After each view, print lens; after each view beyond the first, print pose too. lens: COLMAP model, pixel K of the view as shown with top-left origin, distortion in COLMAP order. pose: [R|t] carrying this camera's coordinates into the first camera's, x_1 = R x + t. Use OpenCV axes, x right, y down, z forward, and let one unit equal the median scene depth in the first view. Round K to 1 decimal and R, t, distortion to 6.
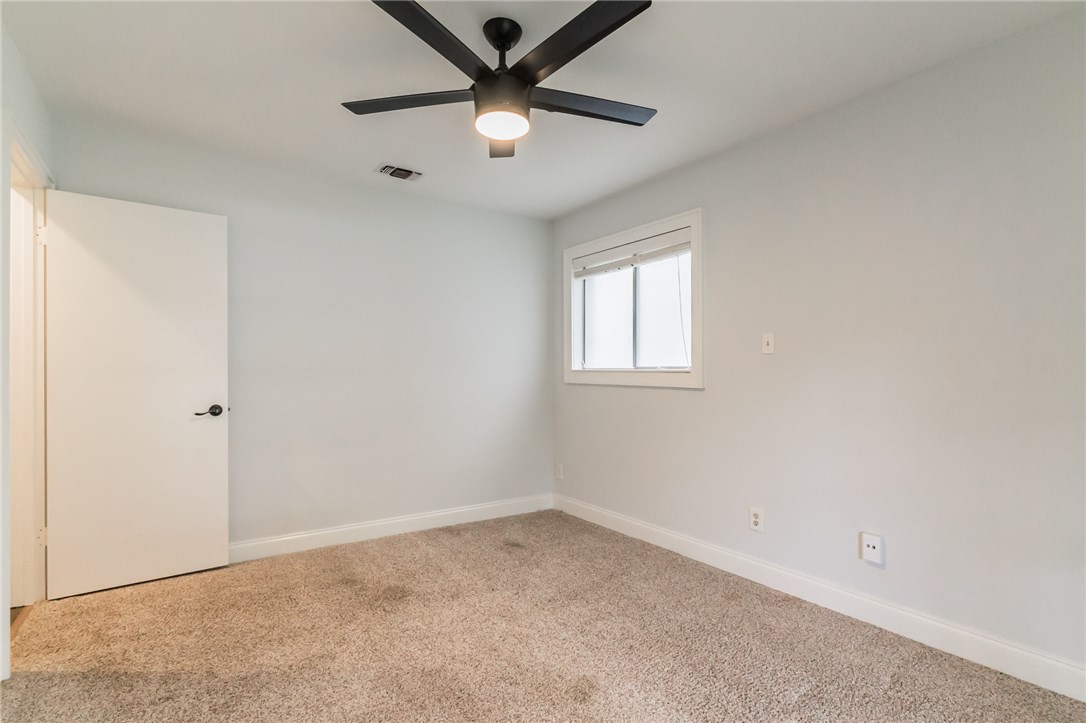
lens RADIAL K [[532.9, 0, 544.8], [0, 532.9, 366.5], [0, 0, 1]] dist [0.001285, 0.000959]
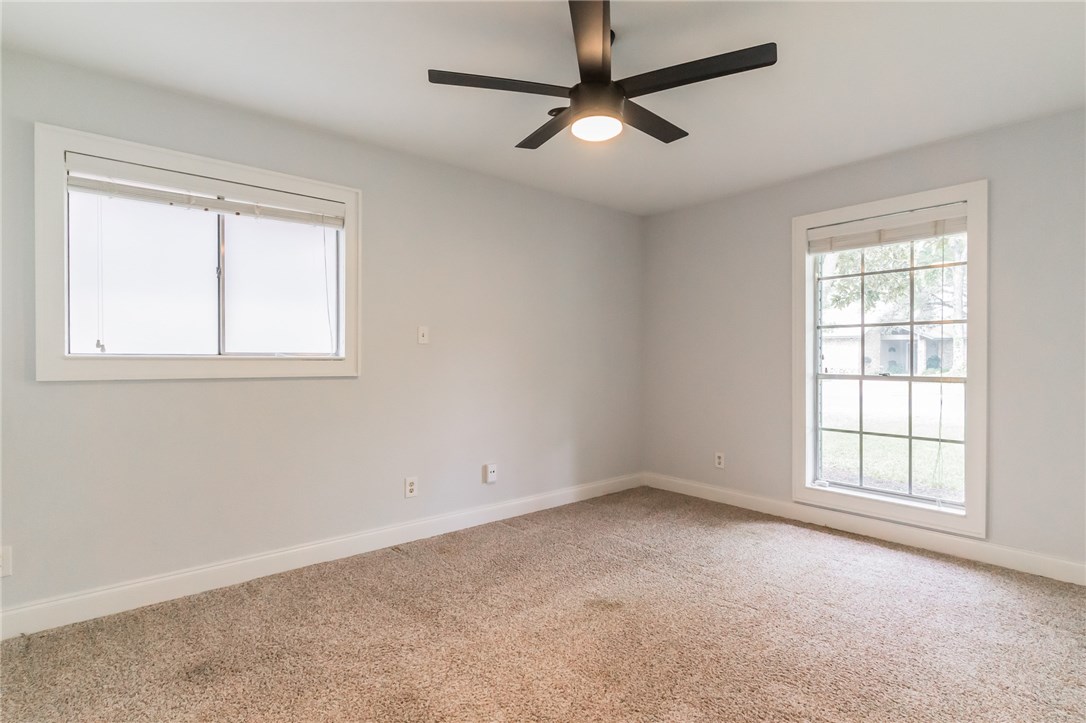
lens RADIAL K [[532.9, 0, 544.8], [0, 532.9, 366.5], [0, 0, 1]] dist [0.001285, 0.000959]
pose [[-0.103886, -0.012685, 0.994508, -0.689233], [-0.006354, 0.999907, 0.012091, 0.009274], [-0.994569, -0.005063, -0.103957, 0.742920]]
